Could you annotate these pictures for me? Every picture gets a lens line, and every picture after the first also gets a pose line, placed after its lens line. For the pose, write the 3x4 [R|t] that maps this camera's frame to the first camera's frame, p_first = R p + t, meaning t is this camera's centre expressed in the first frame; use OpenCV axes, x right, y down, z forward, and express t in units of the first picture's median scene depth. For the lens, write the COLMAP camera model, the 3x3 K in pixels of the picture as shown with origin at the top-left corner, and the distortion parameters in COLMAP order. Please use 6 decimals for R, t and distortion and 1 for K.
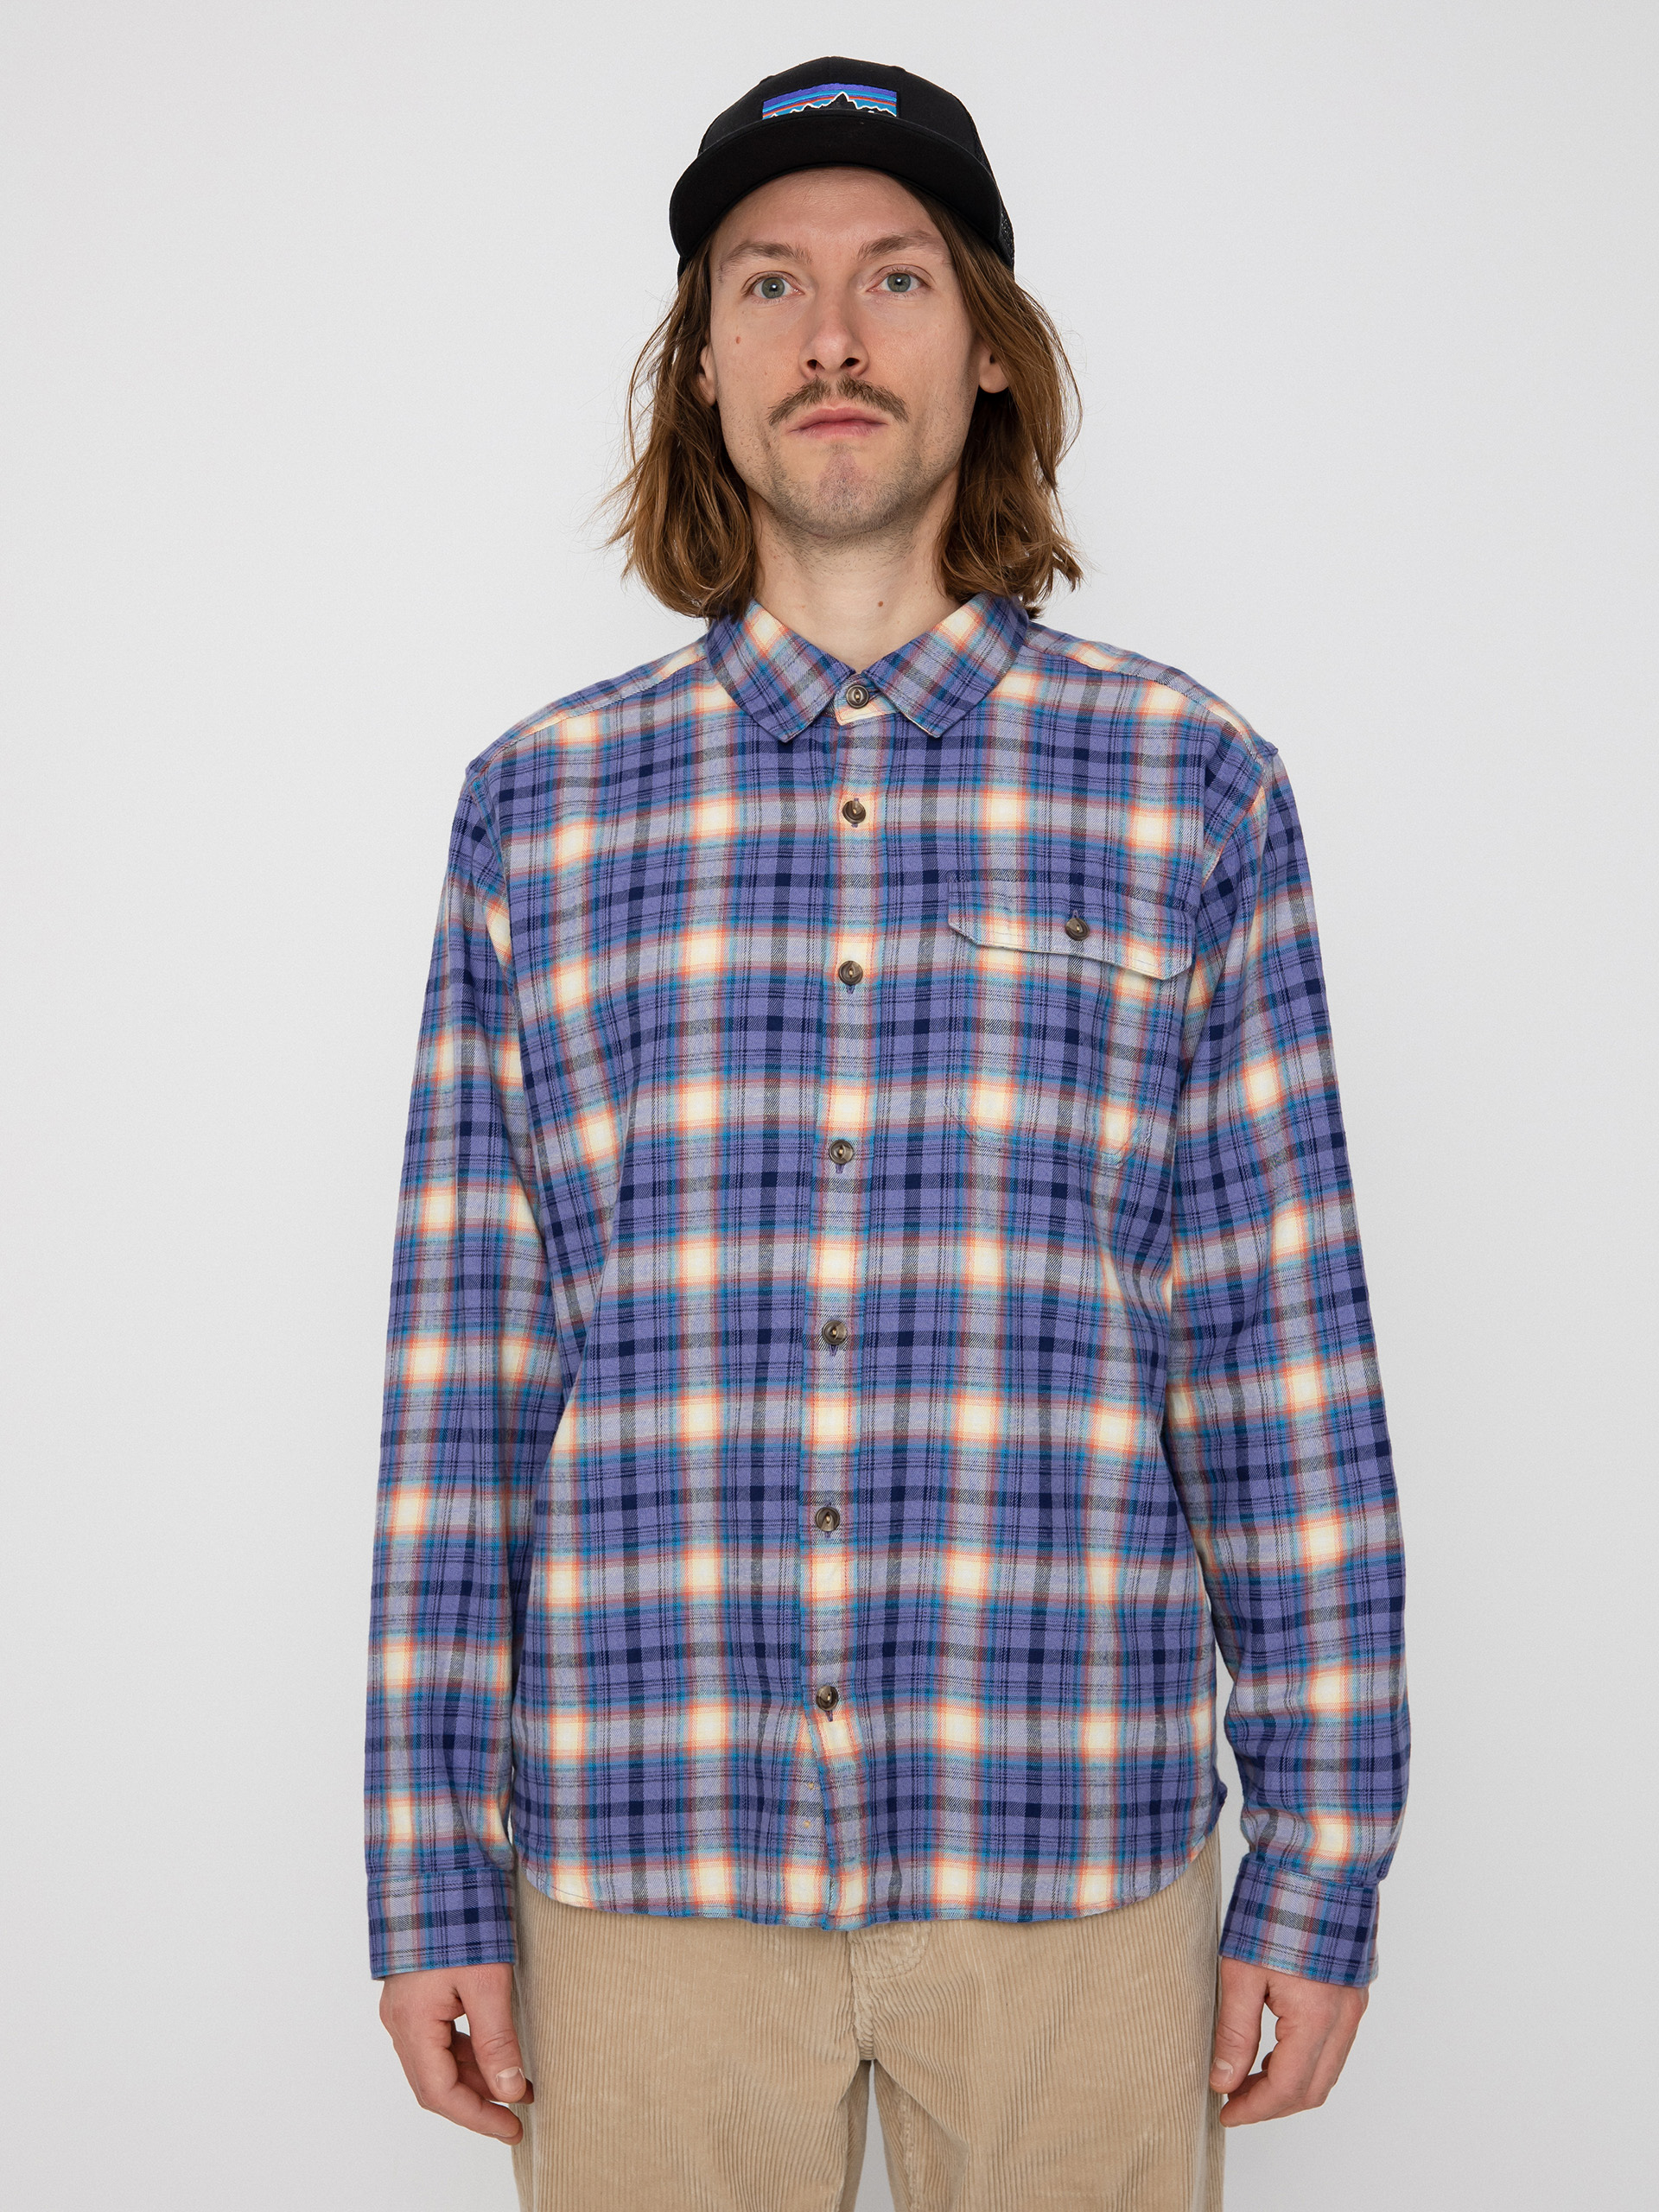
lens RADIAL K [[3266.0, 0, 736.1], [0, 3266.0, 1090.0], [0, 0, 1]] dist [0.090311, 0.000000]
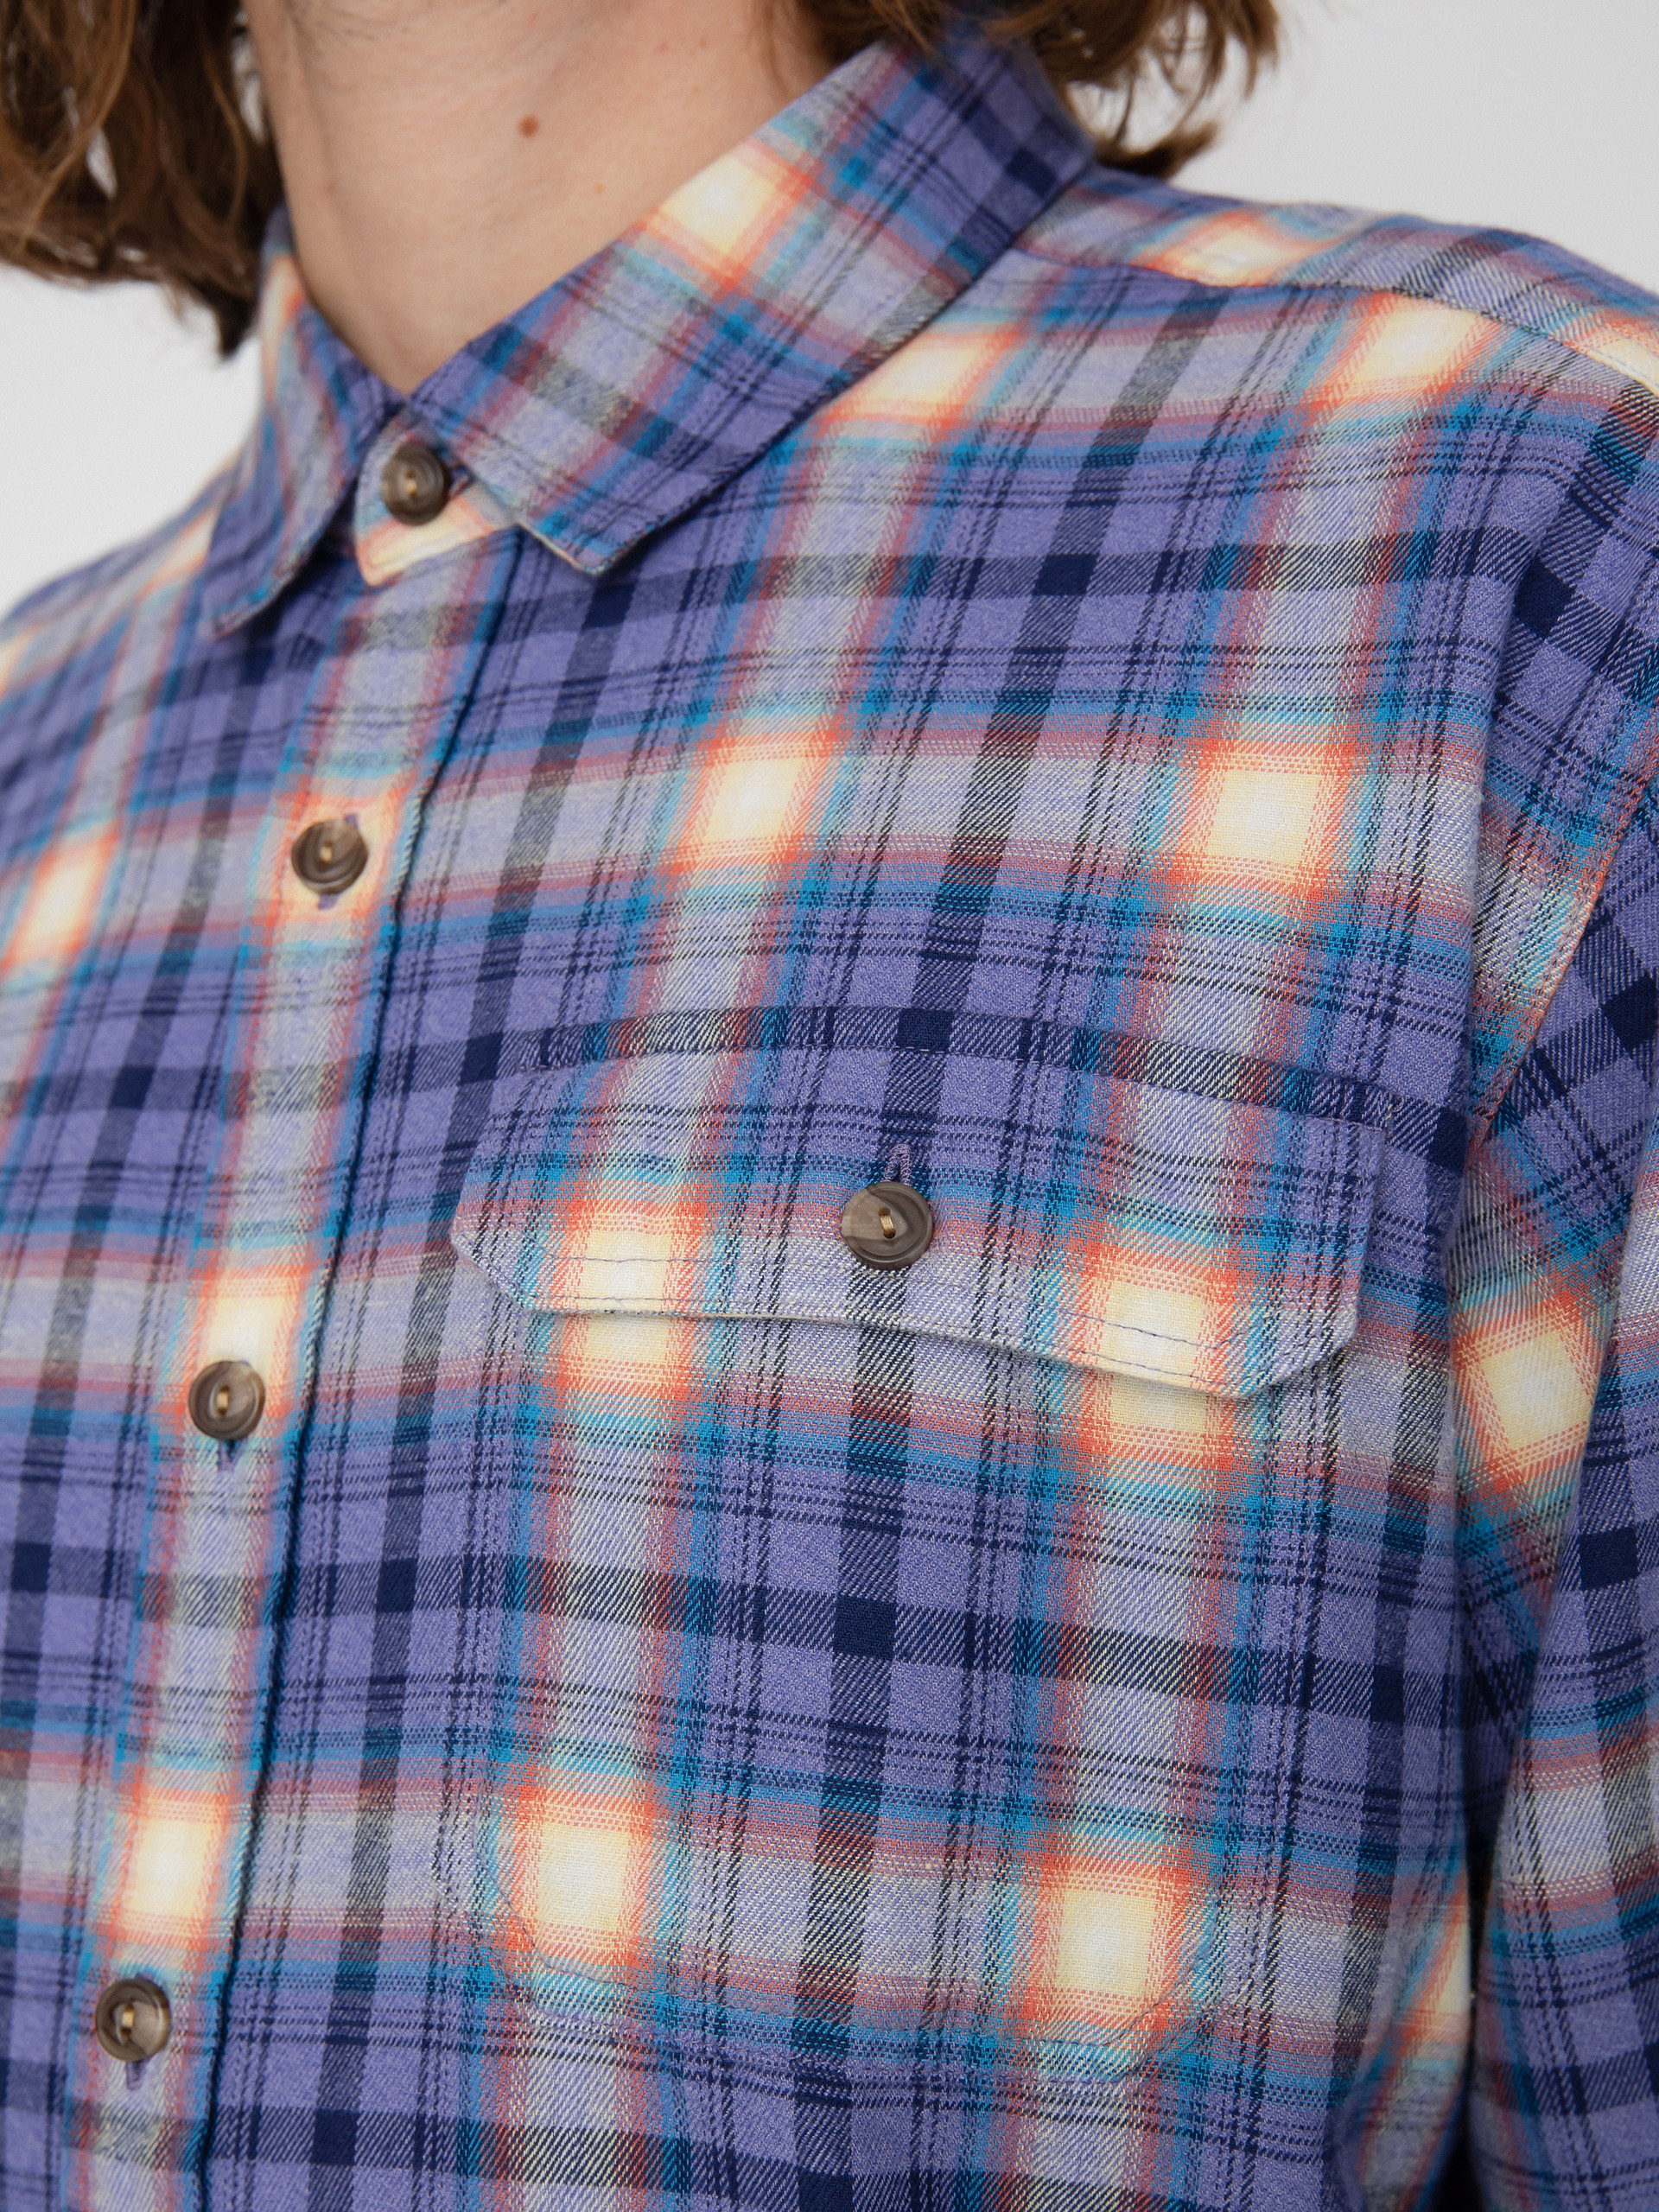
lens RADIAL K [[3645.5, 0, 734.2], [0, 3645.5, 1295.2], [0, 0, 1]] dist [-0.009883, 0.000000]
pose [[0.872224, -0.032757, -0.488009, 0.235282], [0.047045, 0.998747, 0.017045, -0.048090], [0.486839, -0.037825, 0.872672, 0.718456]]
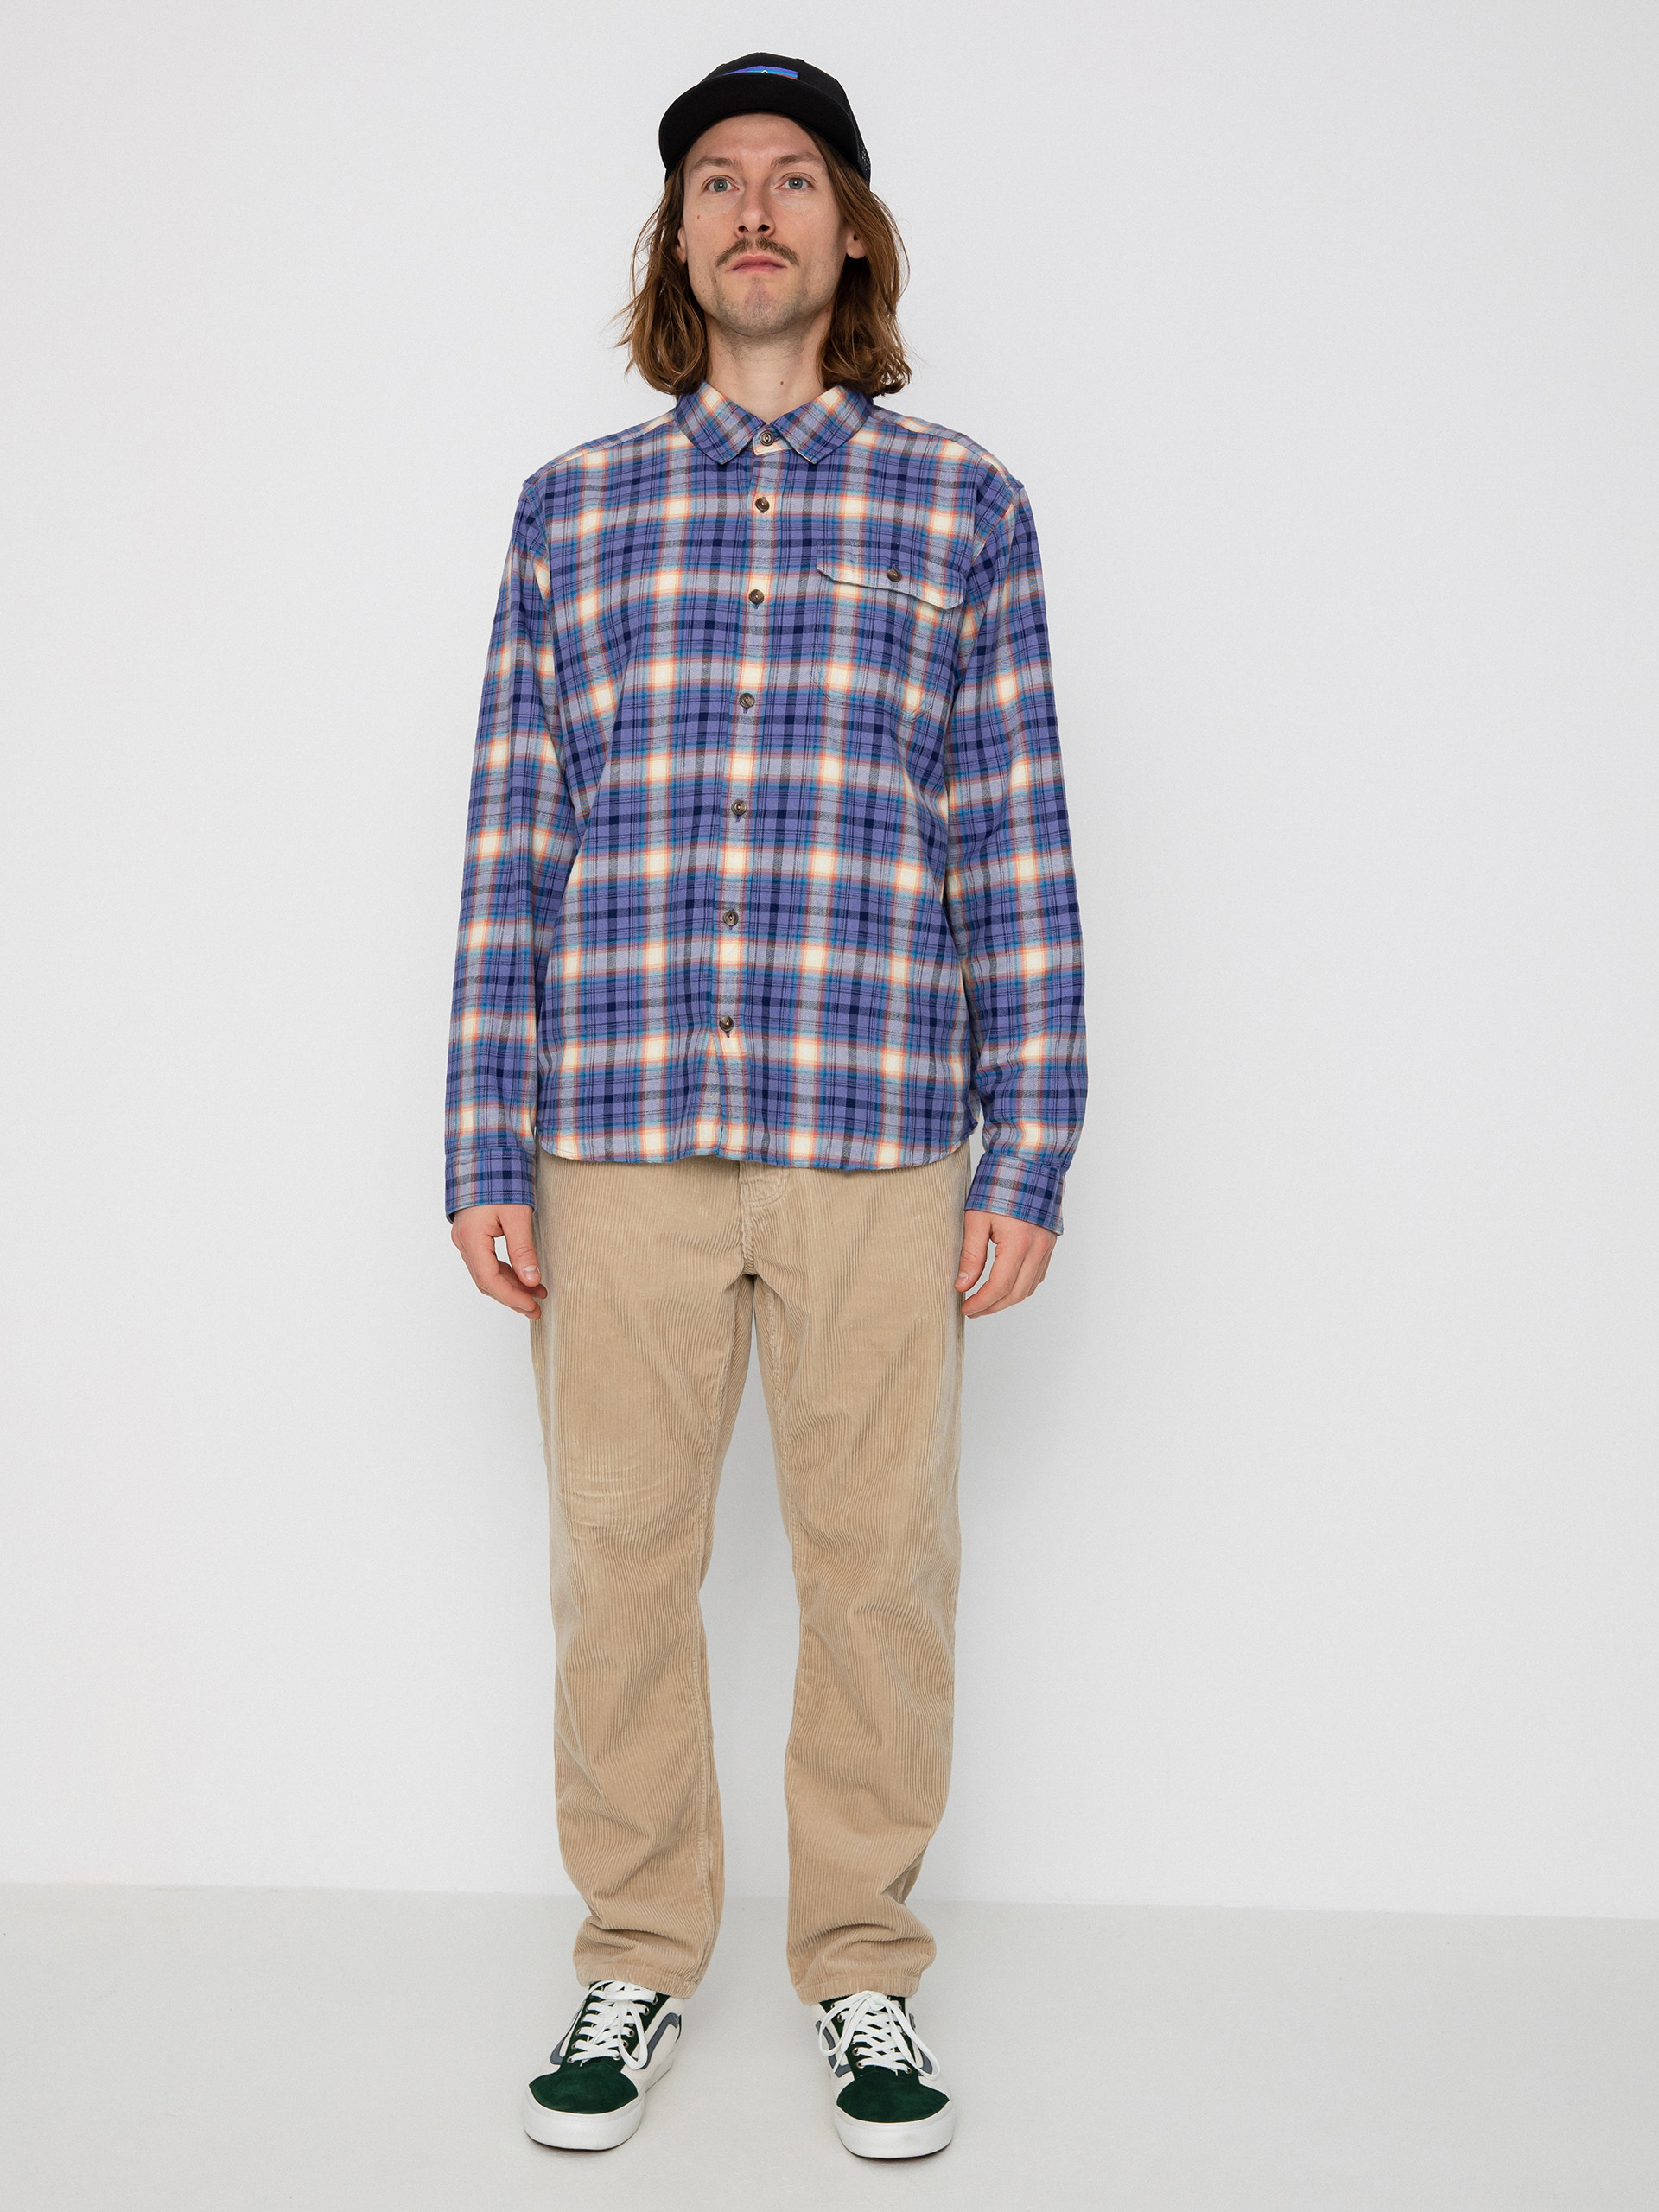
lens RADIAL K [[2969.9, 0, 822.4], [0, 2969.9, 1098.8], [0, 0, 1]] dist [-0.053313, 0.000000]
pose [[0.998851, 0.029528, 0.037739, 0.019007], [-0.029299, 0.999549, -0.006598, 0.222658], [-0.037917, 0.005485, 0.999266, -0.488849]]
